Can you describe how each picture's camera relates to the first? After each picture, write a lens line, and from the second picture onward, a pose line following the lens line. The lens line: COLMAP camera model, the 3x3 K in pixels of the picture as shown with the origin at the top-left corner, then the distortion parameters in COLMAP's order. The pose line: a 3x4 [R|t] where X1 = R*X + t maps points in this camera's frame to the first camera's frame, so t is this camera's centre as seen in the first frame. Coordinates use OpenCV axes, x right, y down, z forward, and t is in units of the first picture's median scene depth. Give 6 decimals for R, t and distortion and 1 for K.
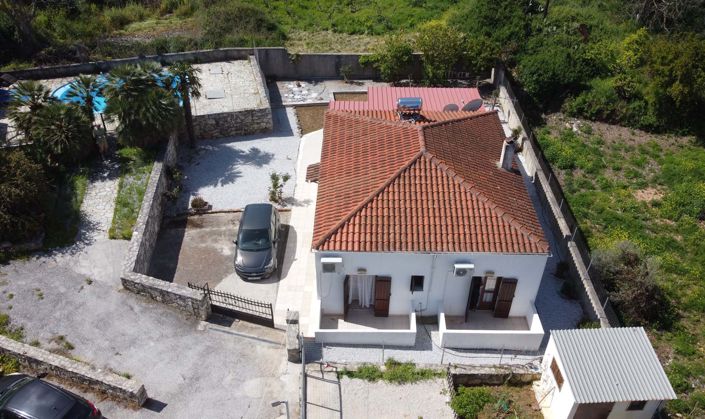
lens RADIAL K [[574.1, 0, 352.5], [0, 574.1, 209.5], [0, 0, 1]] dist [-0.006404, -0.003641]
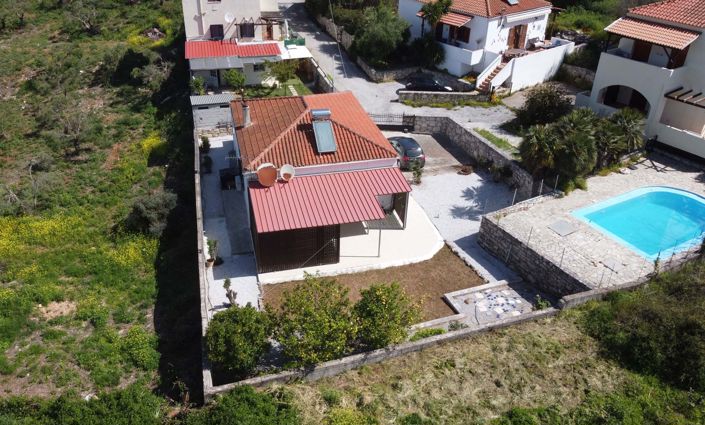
lens RADIAL K [[573.0, 0, 327.8], [0, 573.0, 211.2], [0, 0, 1]] dist [-0.000464, -0.008308]
pose [[-0.974182, 0.106344, -0.199149, 0.266508], [-0.146962, 0.370918, 0.916963, -0.942100], [0.171381, 0.922557, -0.345714, 1.219466]]
